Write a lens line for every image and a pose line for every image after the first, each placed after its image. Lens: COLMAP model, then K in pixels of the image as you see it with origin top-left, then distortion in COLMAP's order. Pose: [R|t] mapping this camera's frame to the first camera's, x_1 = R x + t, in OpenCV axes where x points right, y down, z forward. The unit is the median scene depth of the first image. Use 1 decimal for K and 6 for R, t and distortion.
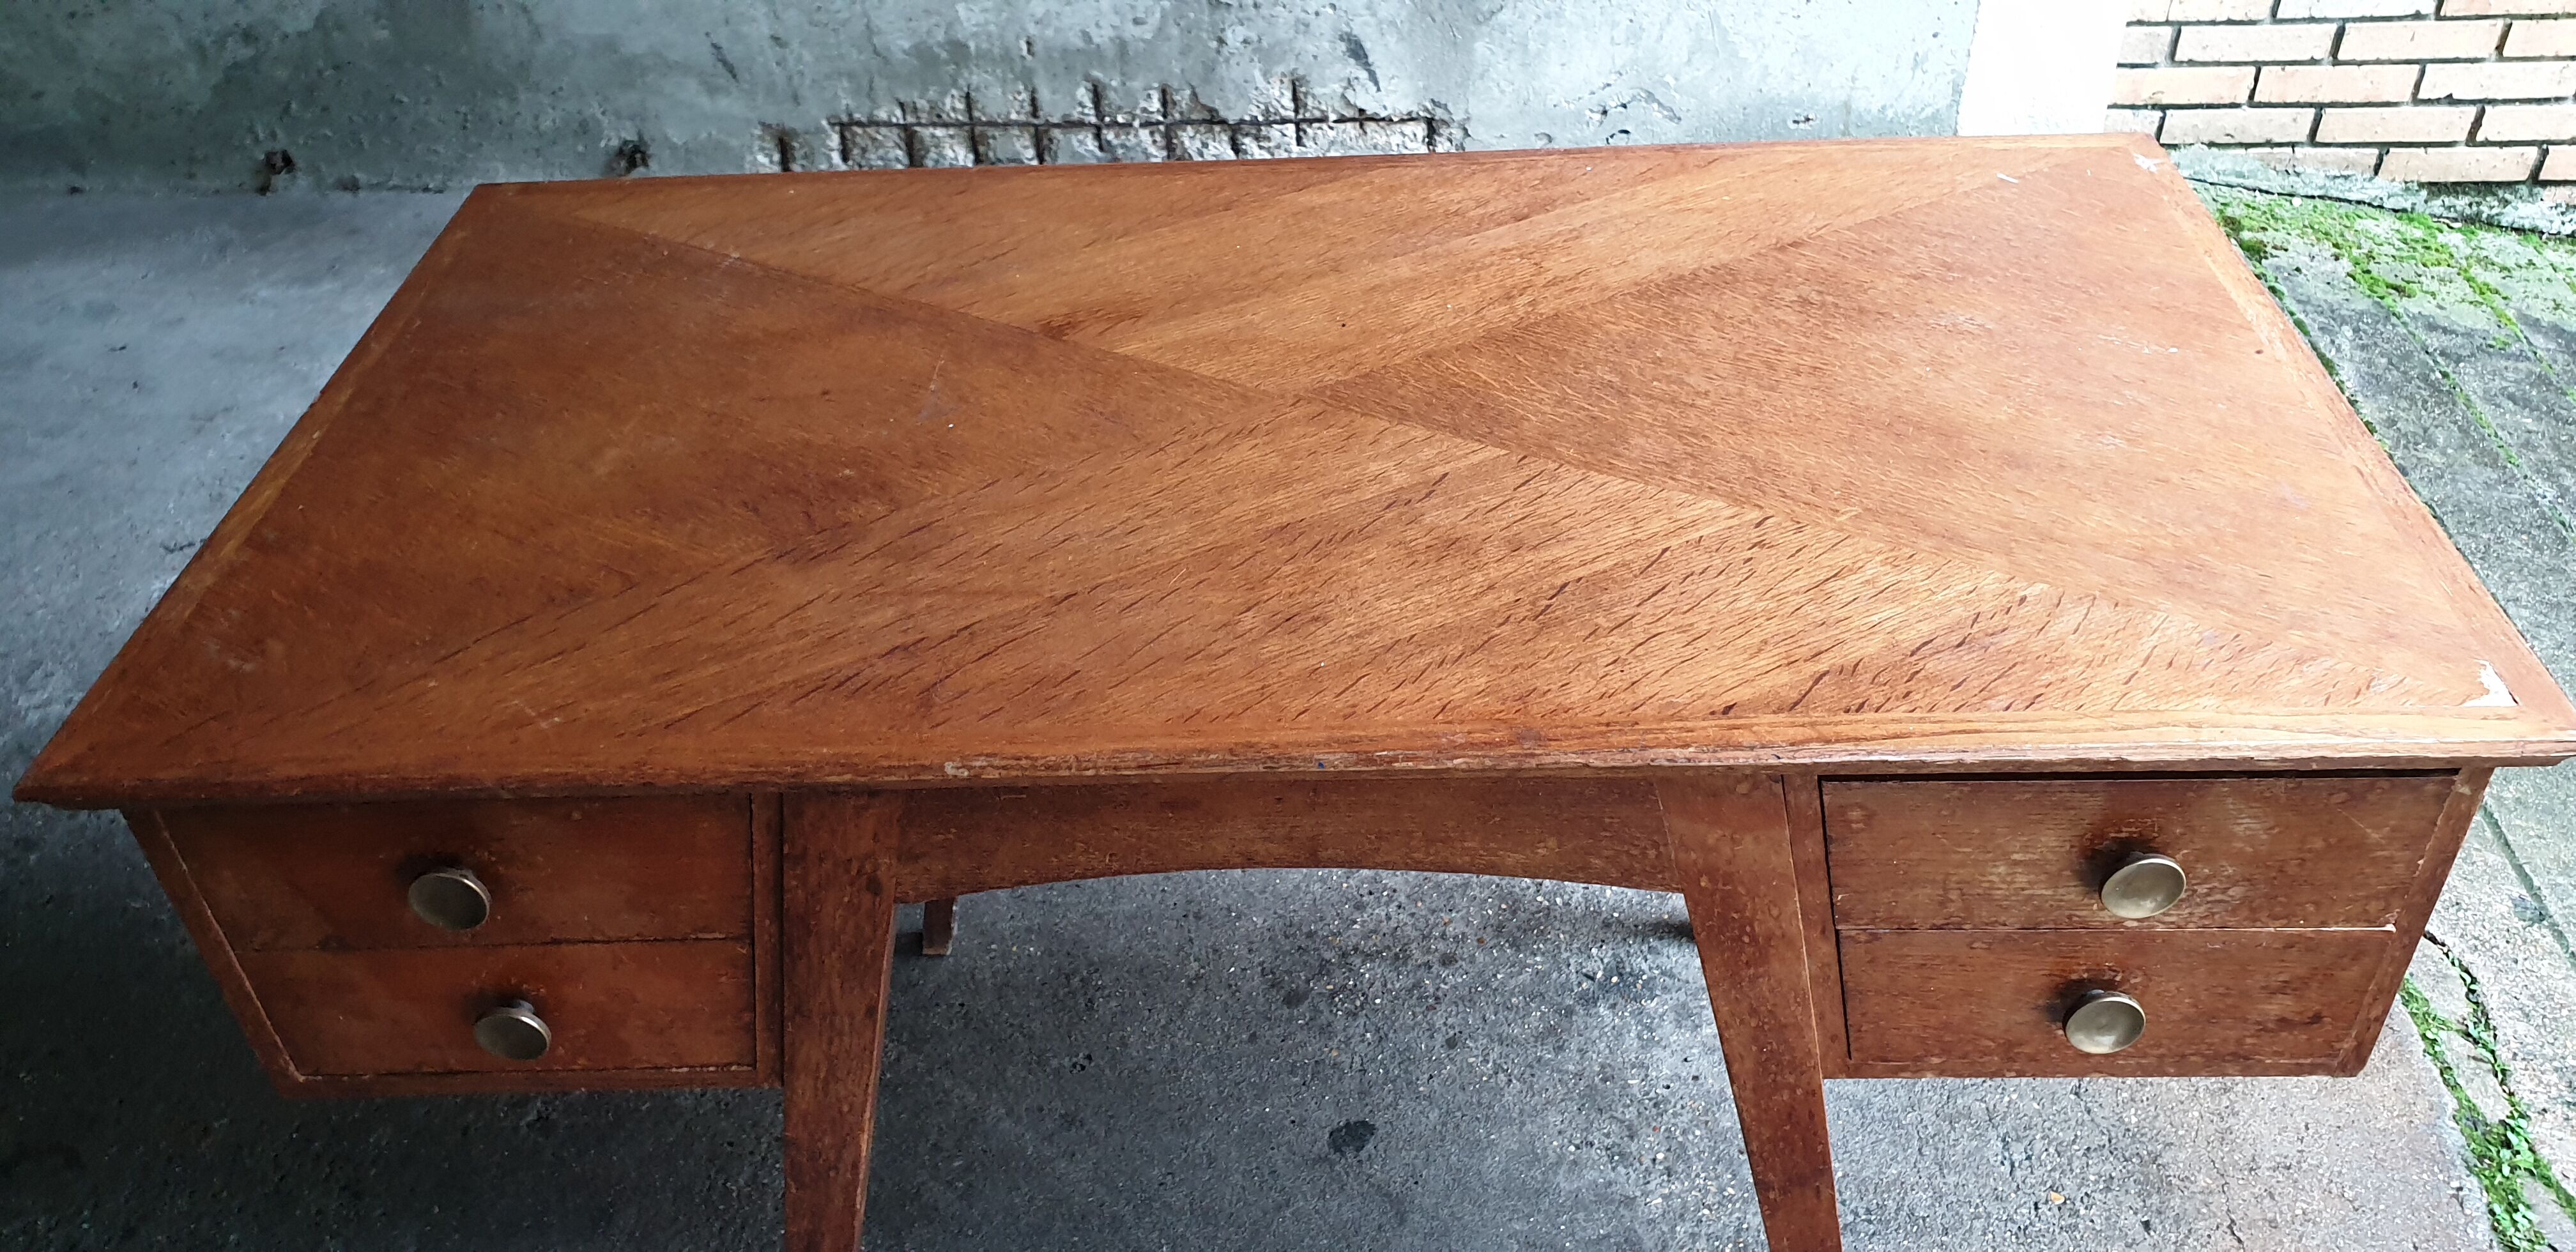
lens RADIAL K [[2018.3, 0, 1290.7], [0, 2018.3, 612.9], [0, 0, 1]] dist [0.011279, 0.012822]
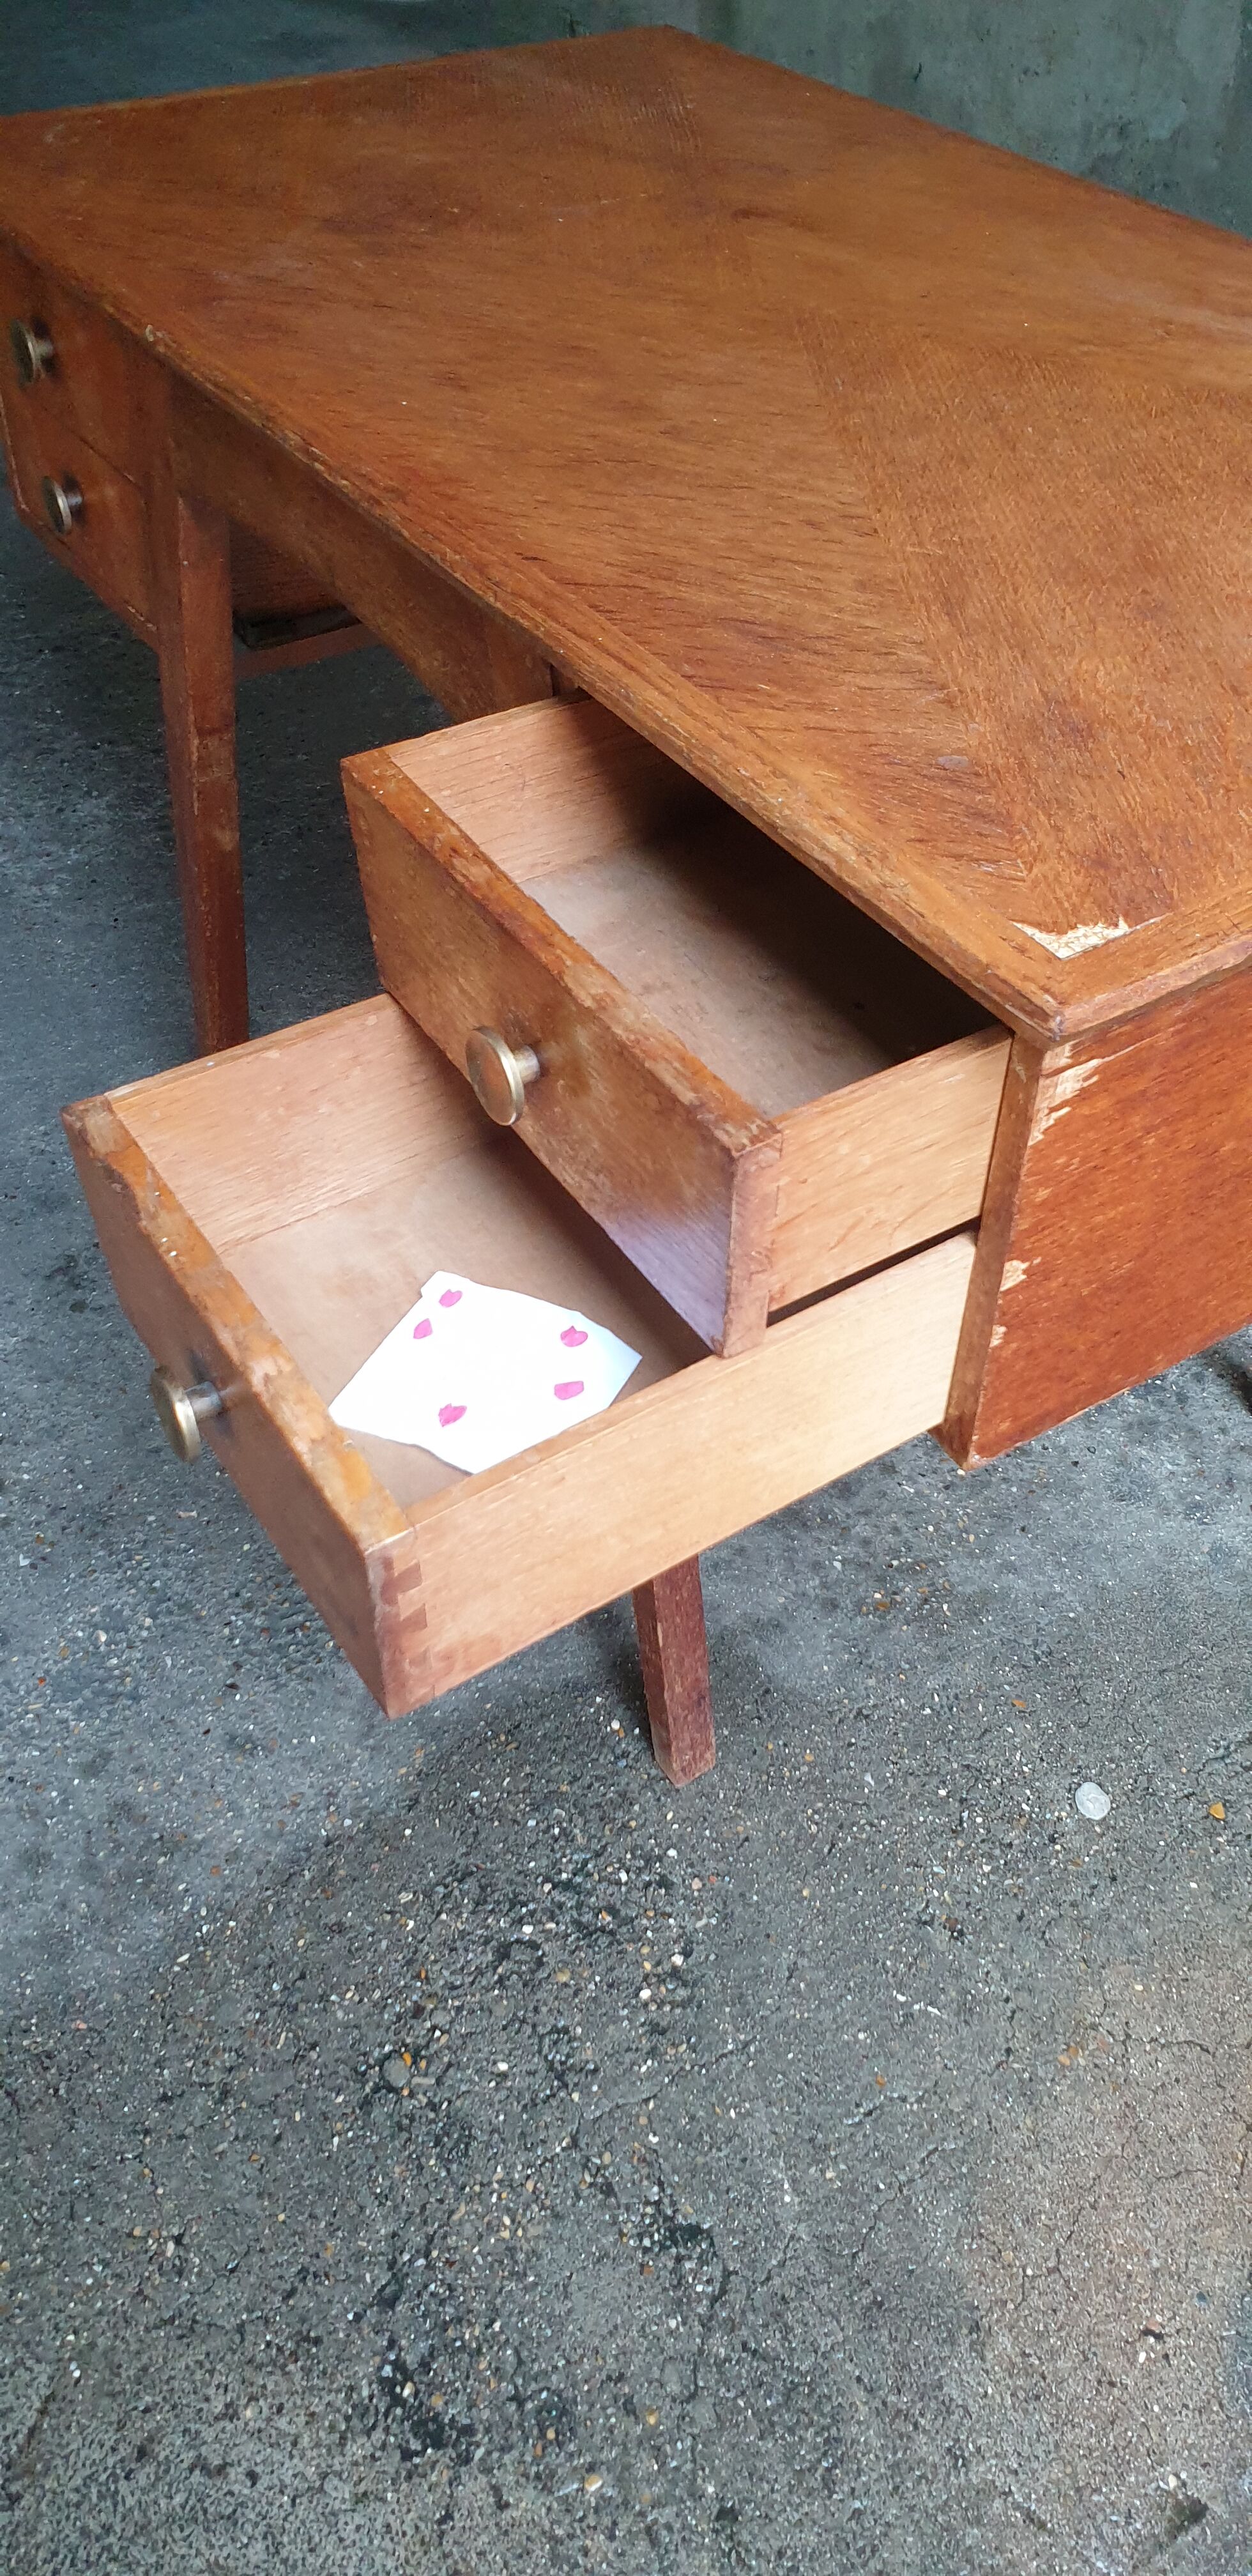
lens RADIAL K [[2018.3, 0, 617.9], [0, 2018.3, 1249.6], [0, 0, 1]] dist [0.011279, 0.012822]
pose [[0.556708, 0.600283, -0.574227, 0.526622], [-0.538114, 0.787206, 0.301230, -0.001655], [0.632858, 0.141302, 0.761265, 0.184197]]
